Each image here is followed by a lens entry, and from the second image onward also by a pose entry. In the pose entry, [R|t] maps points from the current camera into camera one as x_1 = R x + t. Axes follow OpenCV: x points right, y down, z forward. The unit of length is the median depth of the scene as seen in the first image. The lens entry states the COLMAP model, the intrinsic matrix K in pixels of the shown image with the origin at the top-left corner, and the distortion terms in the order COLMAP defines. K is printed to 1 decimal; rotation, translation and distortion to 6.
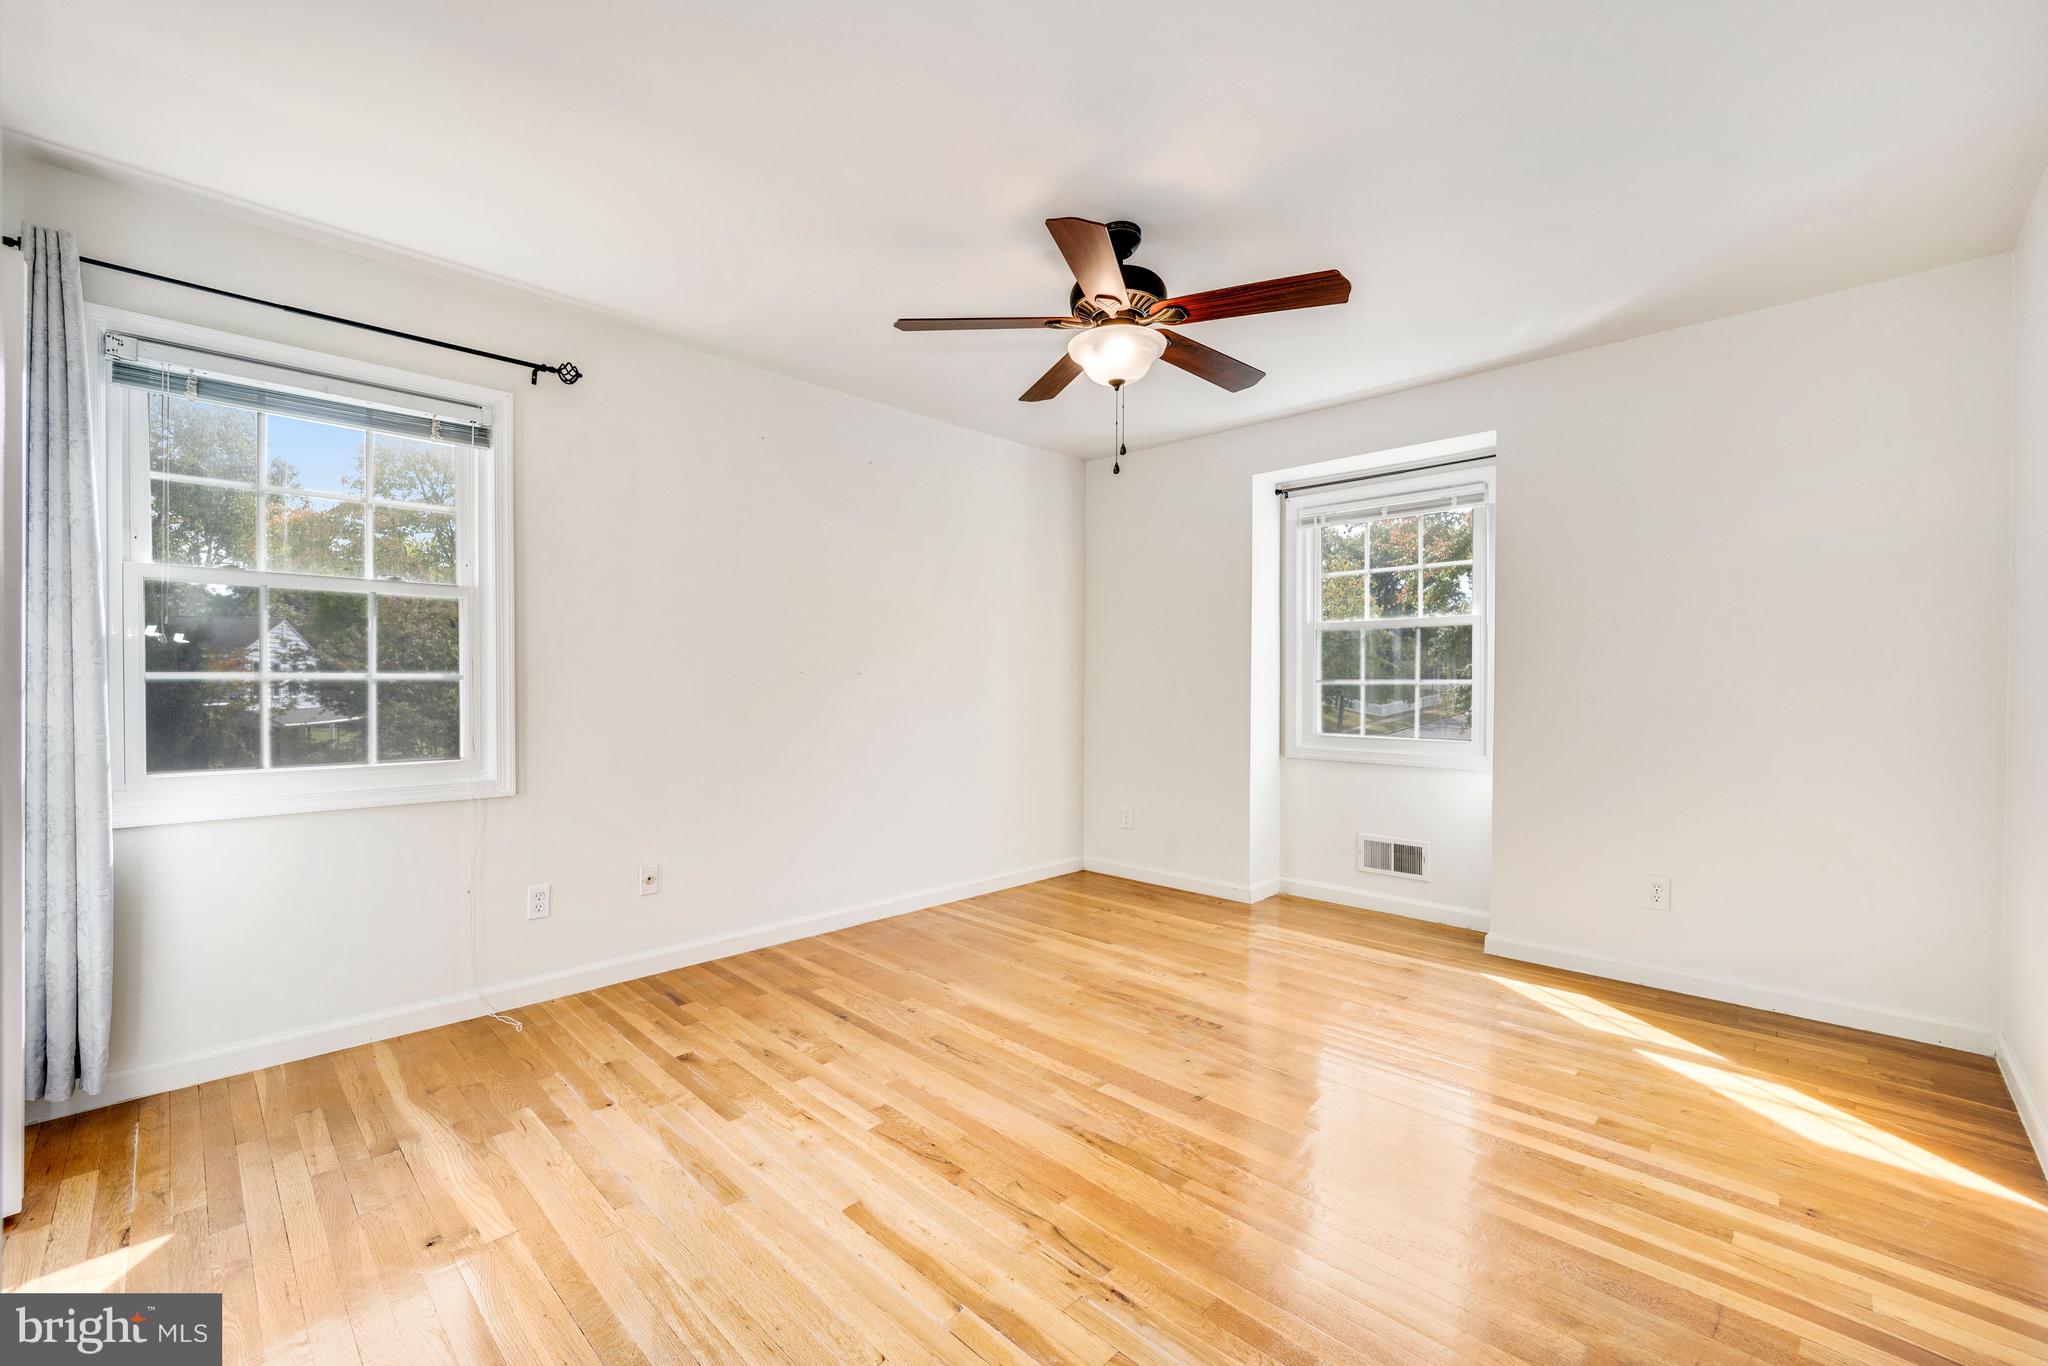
lens RADIAL K [[834.1, 0, 1022.8], [0, 834.1, 675.4], [0, 0, 1]] dist [0.000419, -0.008665]
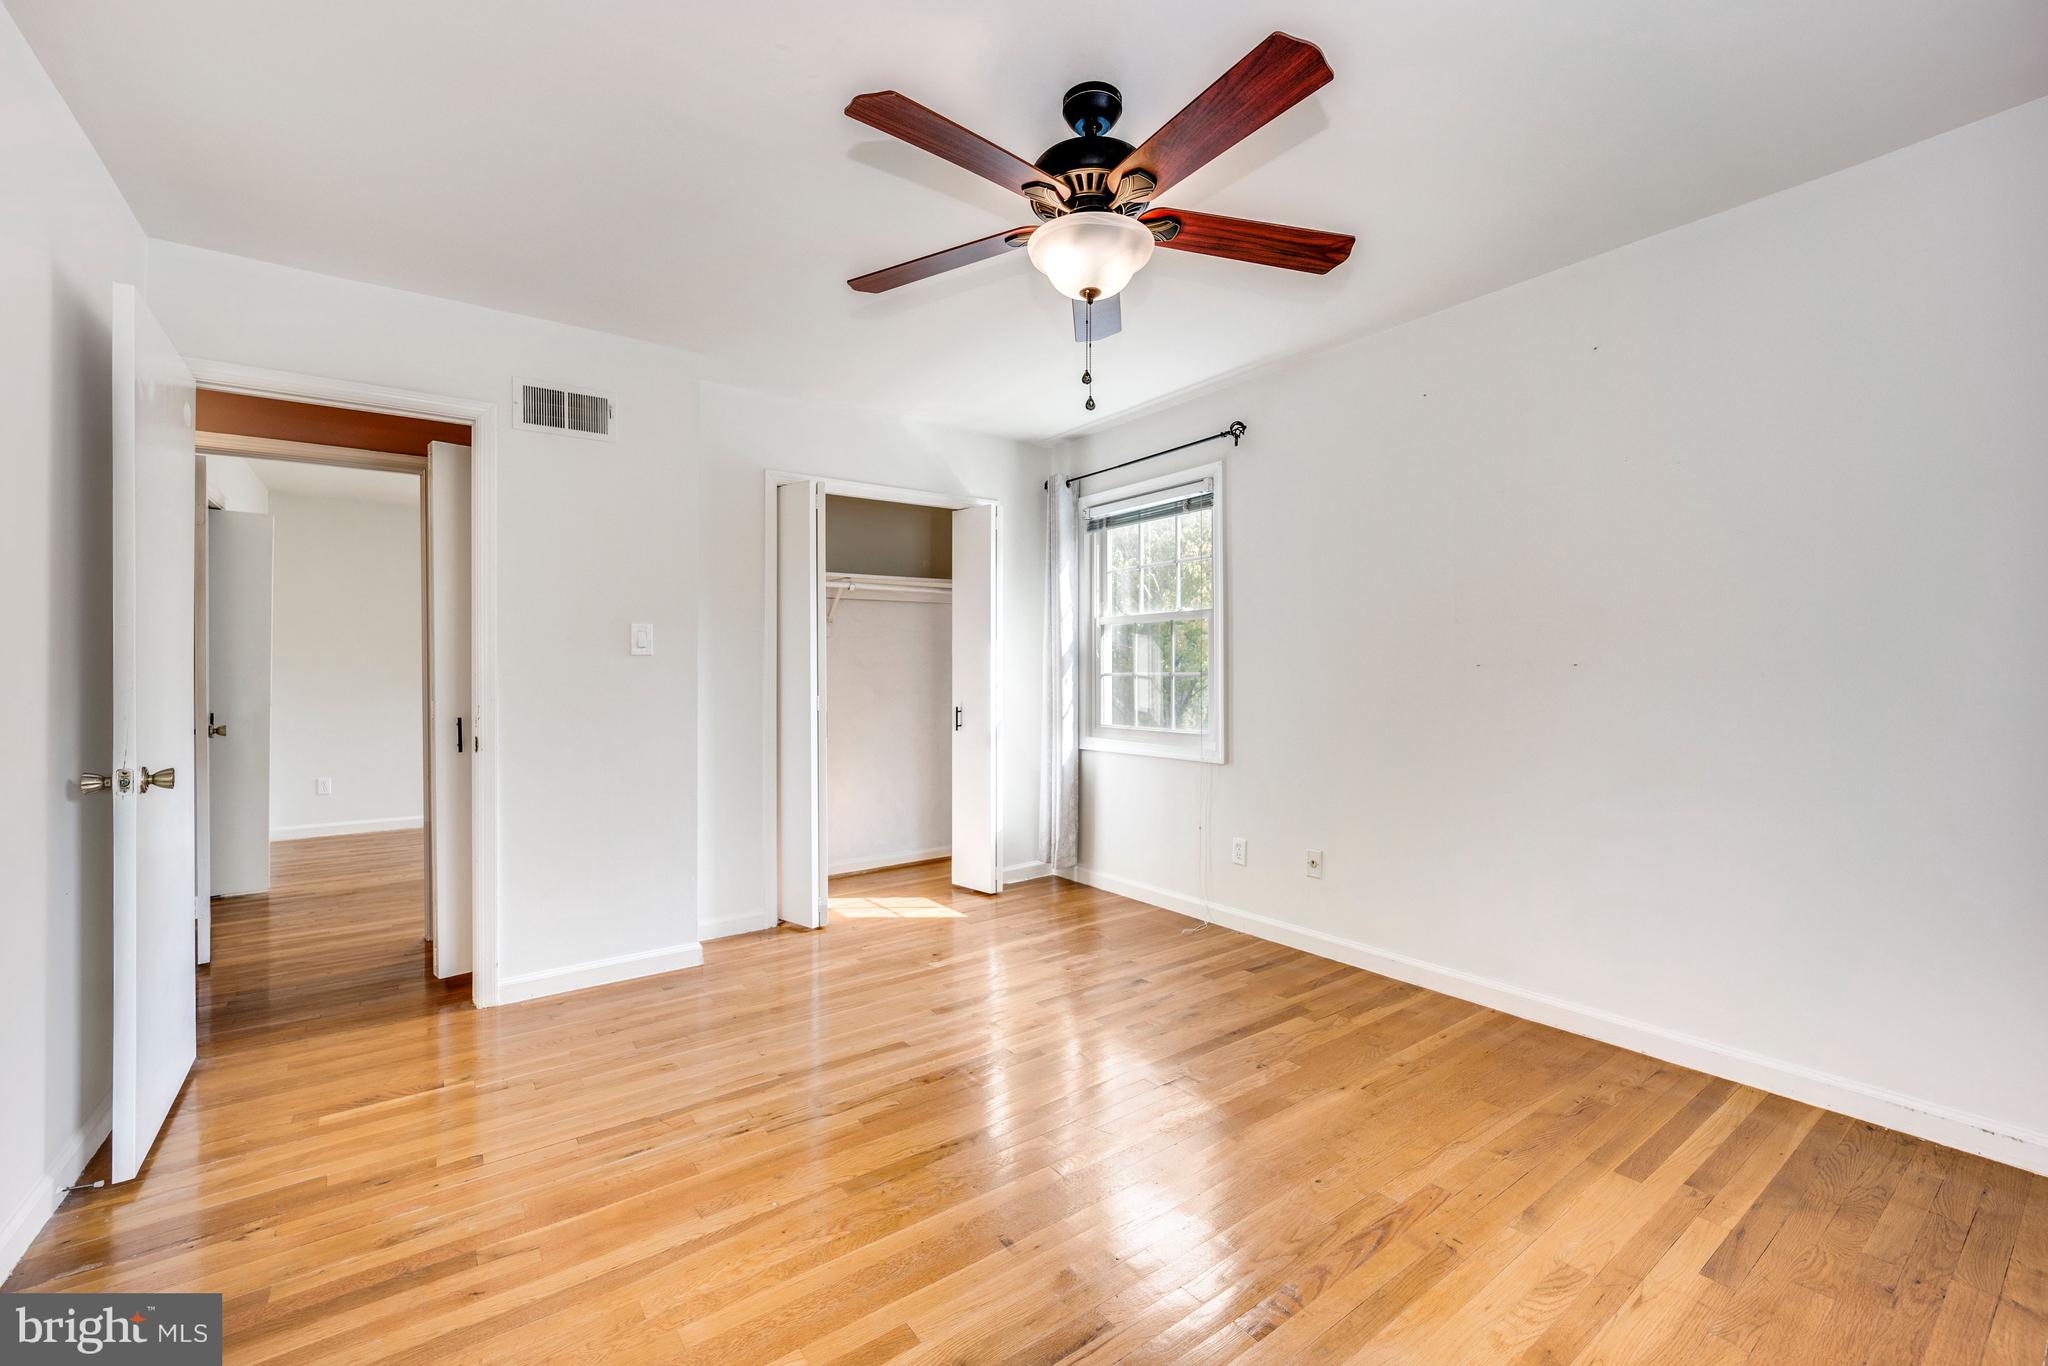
lens RADIAL K [[834.1, 0, 1022.8], [0, 834.1, 675.4], [0, 0, 1]] dist [0.000419, -0.008665]
pose [[-0.160951, -0.001807, -0.986961, 0.692688], [0.009046, 0.999954, -0.003306, 0.004008], [0.986921, -0.009460, -0.160927, 0.838436]]
